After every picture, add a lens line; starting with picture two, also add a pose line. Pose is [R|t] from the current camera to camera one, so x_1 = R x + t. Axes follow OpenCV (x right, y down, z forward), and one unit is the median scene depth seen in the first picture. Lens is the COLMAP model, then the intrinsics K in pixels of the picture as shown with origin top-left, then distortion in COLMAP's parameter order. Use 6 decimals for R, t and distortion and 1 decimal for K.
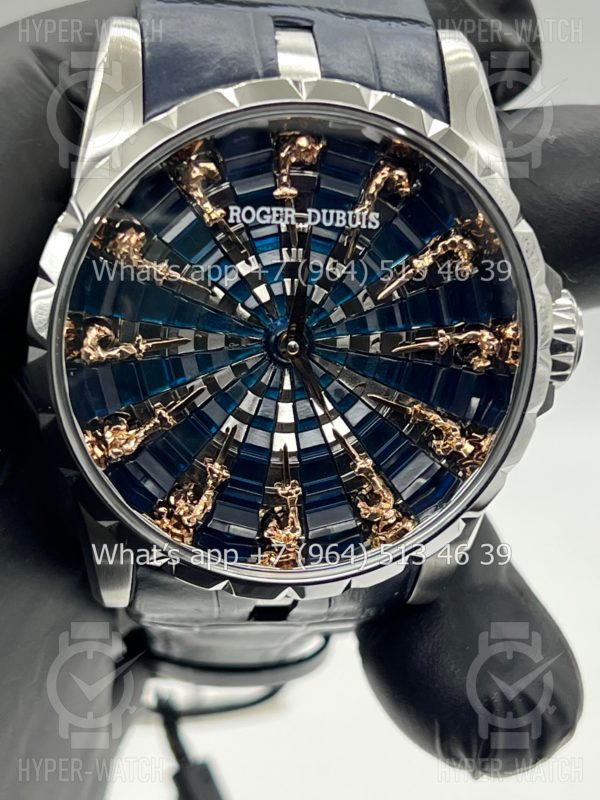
lens RADIAL K [[1976.0, 0, 300.0], [0, 1976.0, 400.0], [0, 0, 1]] dist [0.198771, -0.129497]
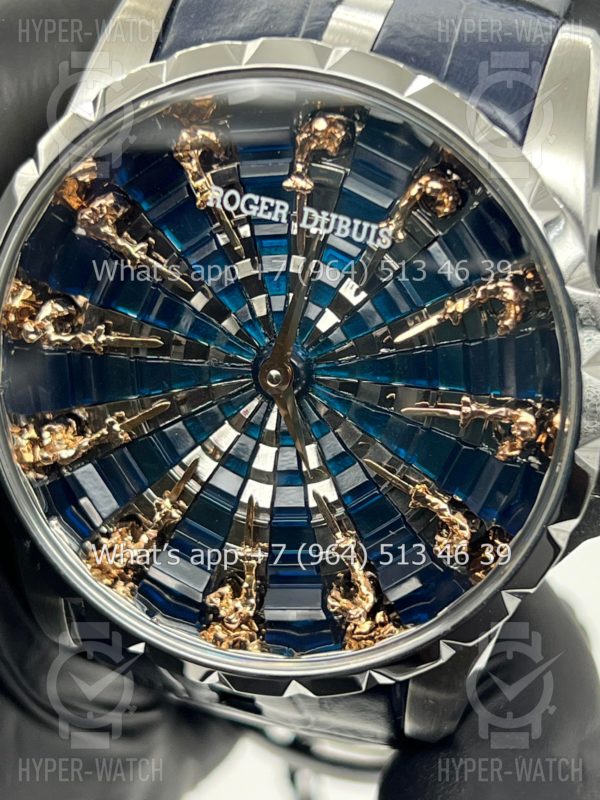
lens RADIAL K [[1976.0, 0, 300.0], [0, 1976.0, 400.0], [0, 0, 1]] dist [0.198771, -0.129497]
pose [[0.919682, 0.208592, -0.332678, 0.271807], [-0.220555, 0.975373, 0.001847, -0.021471], [0.324870, 0.071675, 0.943039, 0.248505]]
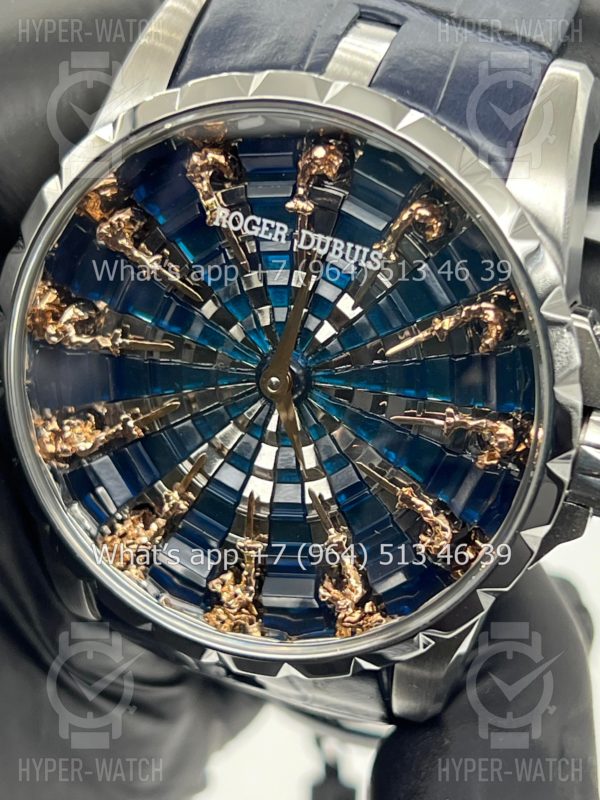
lens RADIAL K [[1976.0, 0, 300.0], [0, 1976.0, 400.0], [0, 0, 1]] dist [0.198771, -0.129497]
pose [[0.893009, 0.246994, -0.376204, 0.329886], [-0.246642, 0.967818, 0.049952, -0.065290], [0.376435, 0.048180, 0.925189, 0.206160]]
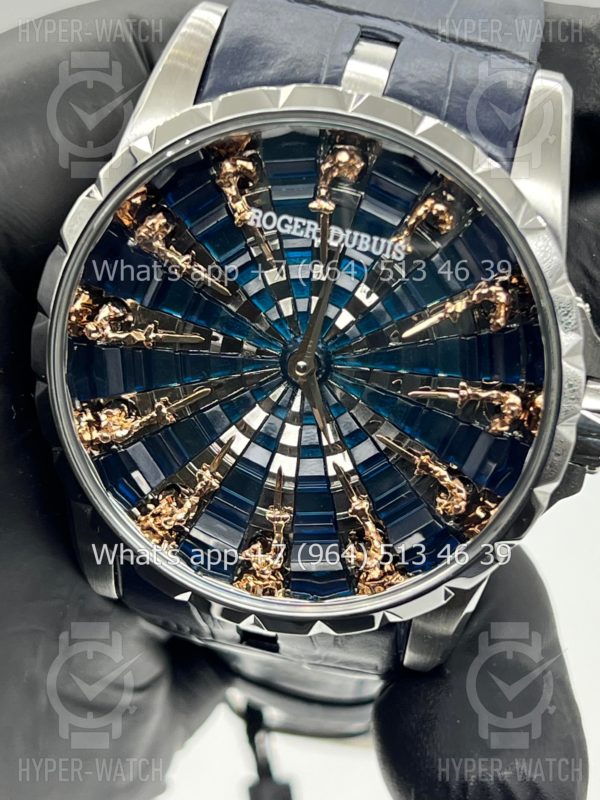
lens RADIAL K [[1976.0, 0, 300.0], [0, 1976.0, 400.0], [0, 0, 1]] dist [0.198771, -0.129497]
pose [[0.946475, 0.203443, -0.250589, 0.235783], [-0.209301, 0.977846, 0.003346, -0.014403], [0.245718, 0.049282, 0.968088, 0.078028]]
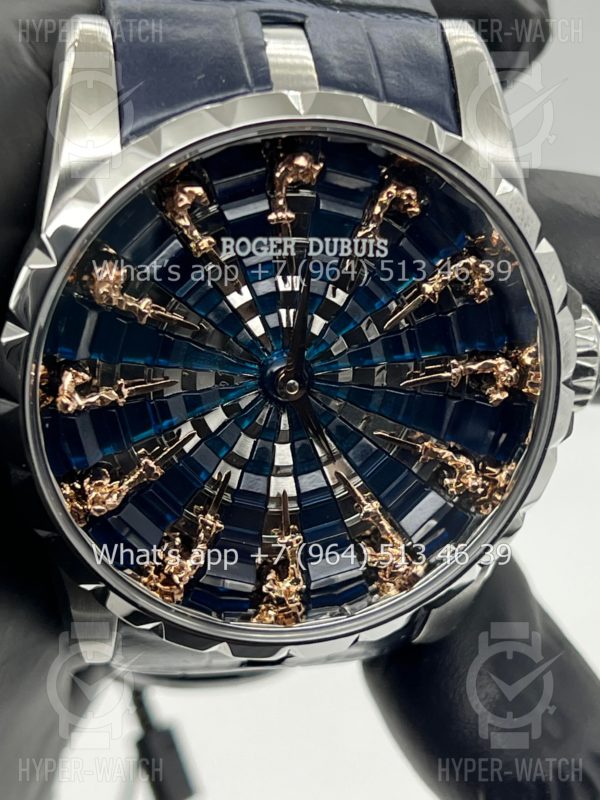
lens RADIAL K [[1976.0, 0, 300.0], [0, 1976.0, 400.0], [0, 0, 1]] dist [0.198771, -0.129497]
pose [[0.998191, -0.026771, 0.053835, -0.048237], [0.022368, 0.996479, 0.080802, -0.092448], [-0.055809, -0.079452, 0.995275, 0.103458]]
